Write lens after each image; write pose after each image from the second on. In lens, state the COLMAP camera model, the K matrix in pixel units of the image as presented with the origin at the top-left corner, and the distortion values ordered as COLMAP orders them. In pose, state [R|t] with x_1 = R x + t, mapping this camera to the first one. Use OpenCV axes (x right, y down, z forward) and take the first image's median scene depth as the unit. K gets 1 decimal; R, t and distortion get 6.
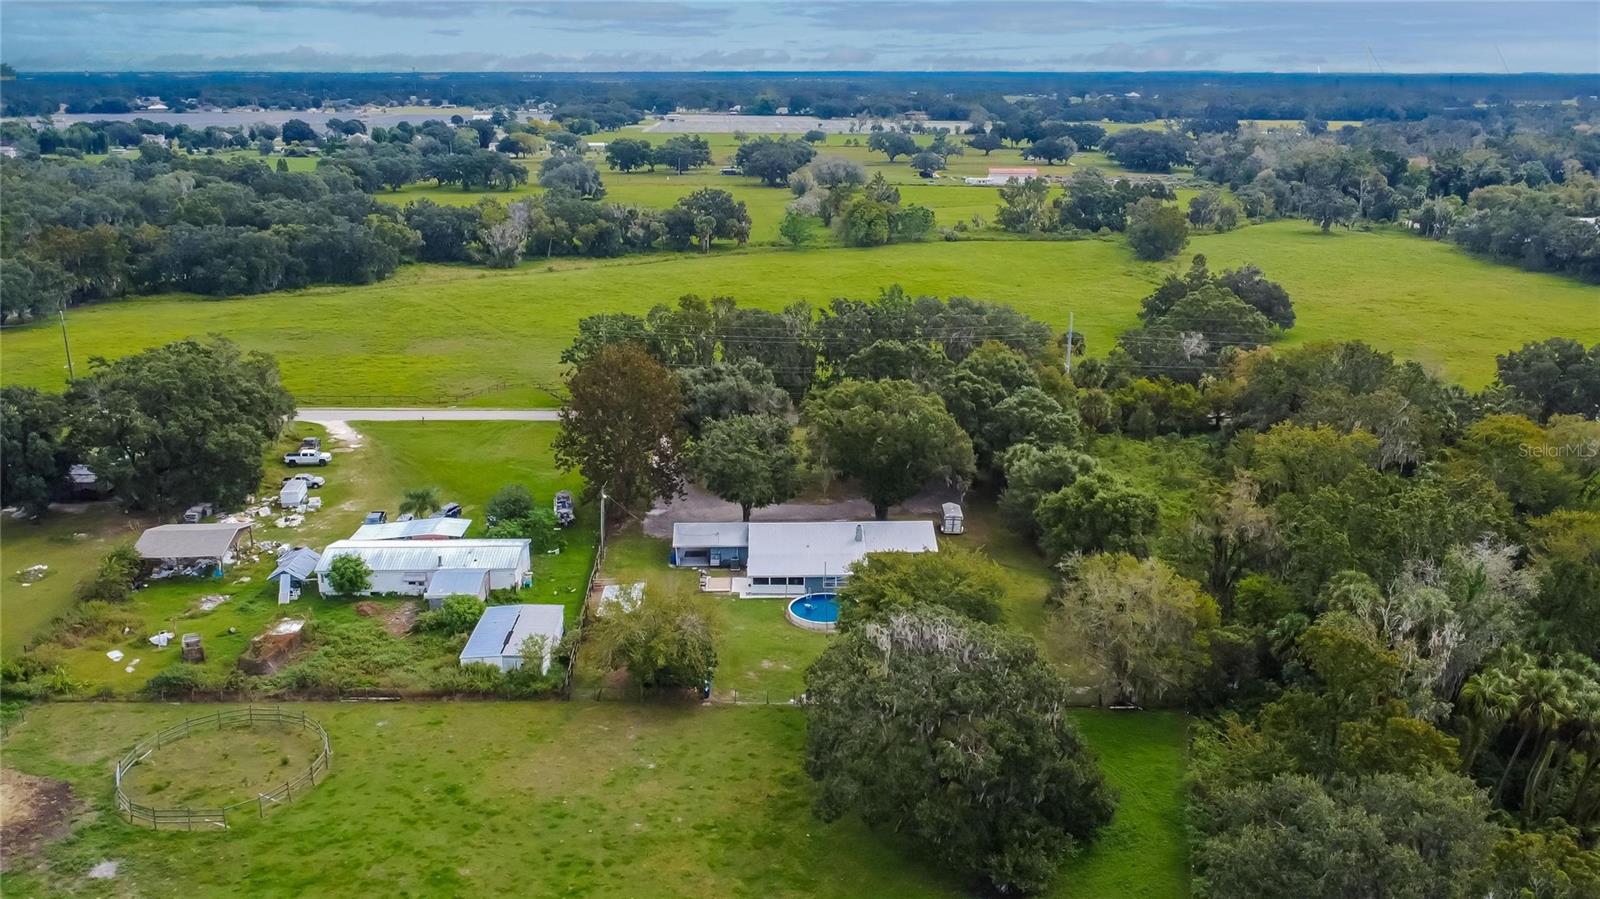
lens RADIAL K [[1285.8, 0, 800.0], [0, 1285.8, 449.5], [0, 0, 1]] dist [0.004301, -0.000195]
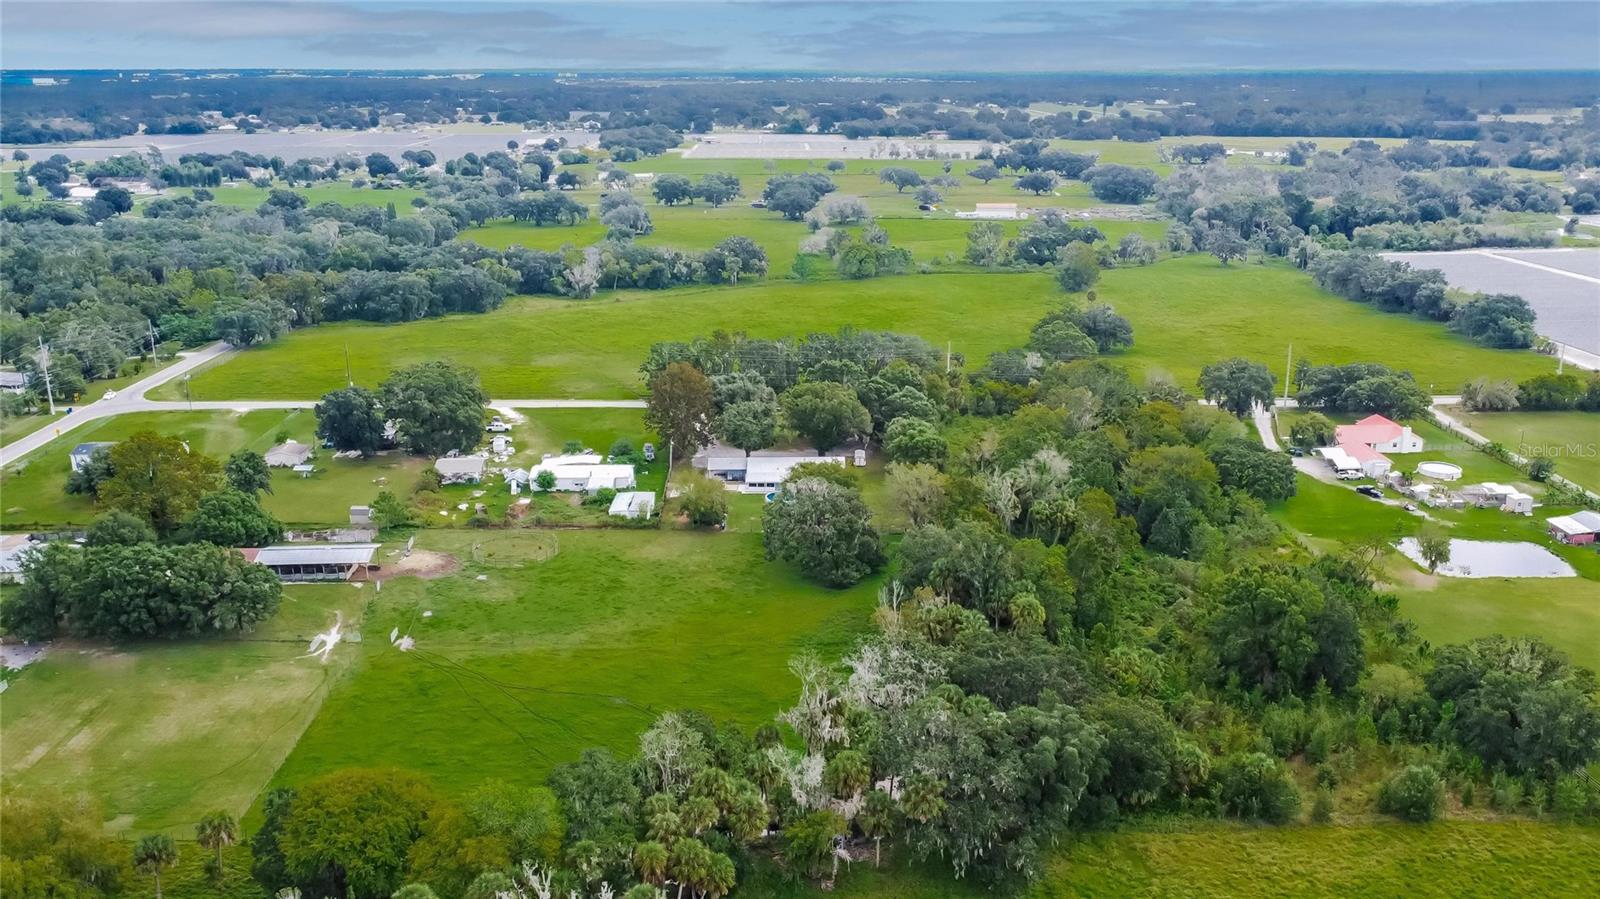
lens RADIAL K [[1424.6, 0, 800.0], [0, 1424.6, 449.5], [0, 0, 1]] dist [0.005628, -0.002609]
pose [[0.999384, 0.001271, -0.035085, 0.089125], [-0.001533, 0.999971, -0.007419, 0.048457], [0.035075, 0.007468, 0.999357, -0.882350]]
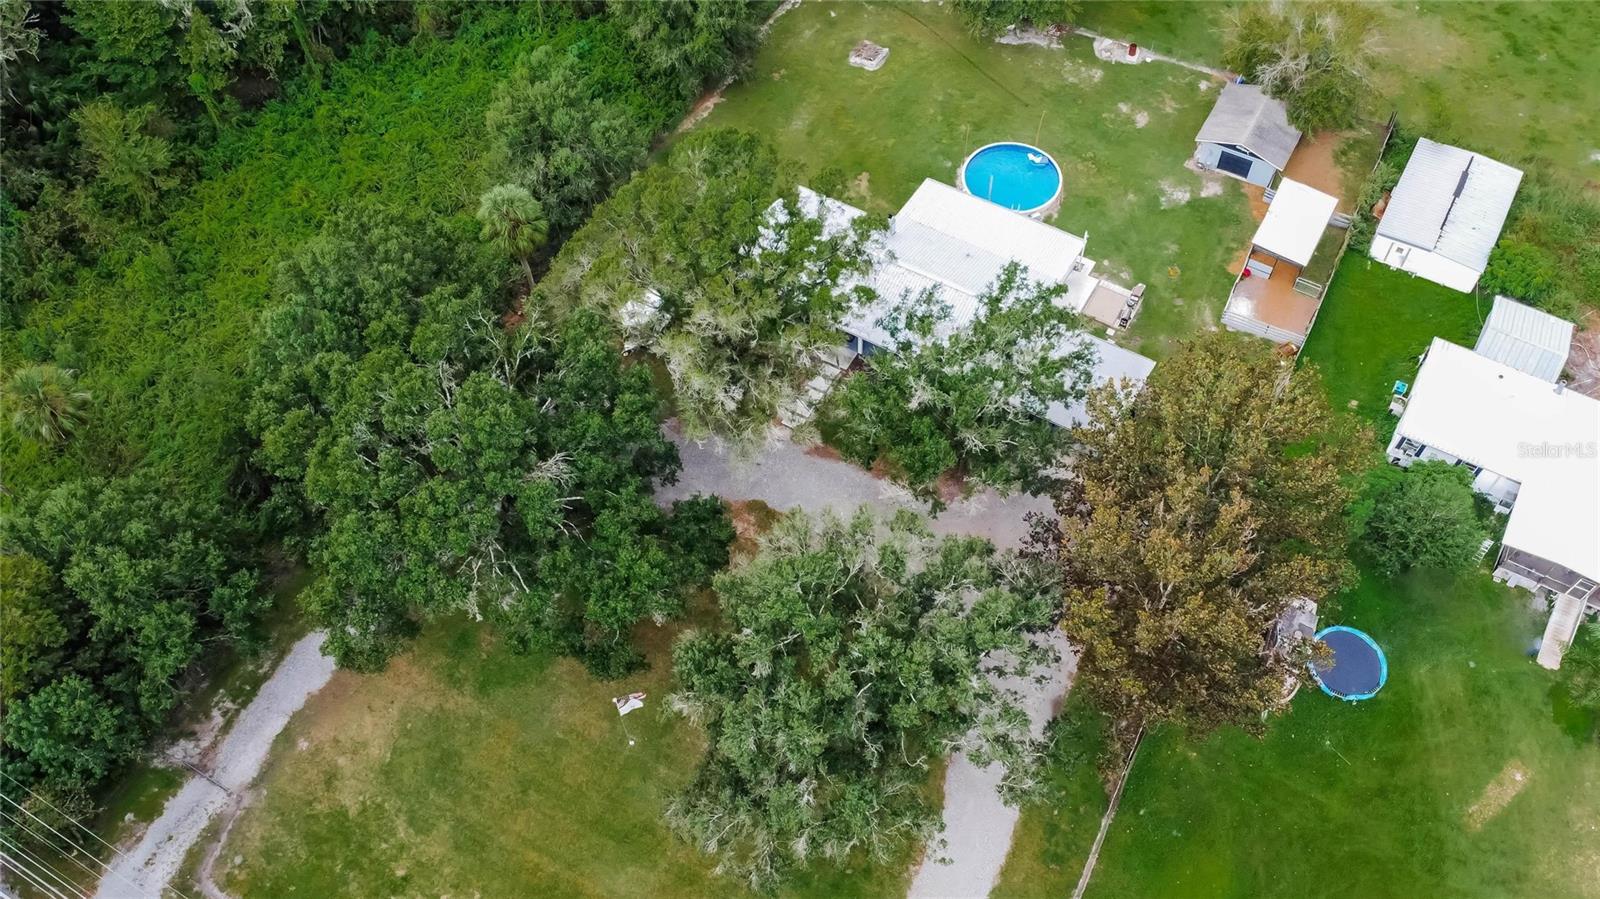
lens RADIAL K [[1227.6, 0, 836.3], [0, 1227.6, 472.0], [0, 0, 1]] dist [0.007174, -0.003984]
pose [[-0.854194, -0.438850, 0.278860, -0.121630], [0.150483, 0.304708, 0.940483, -0.373361], [-0.497702, 0.845319, -0.194241, 0.971015]]
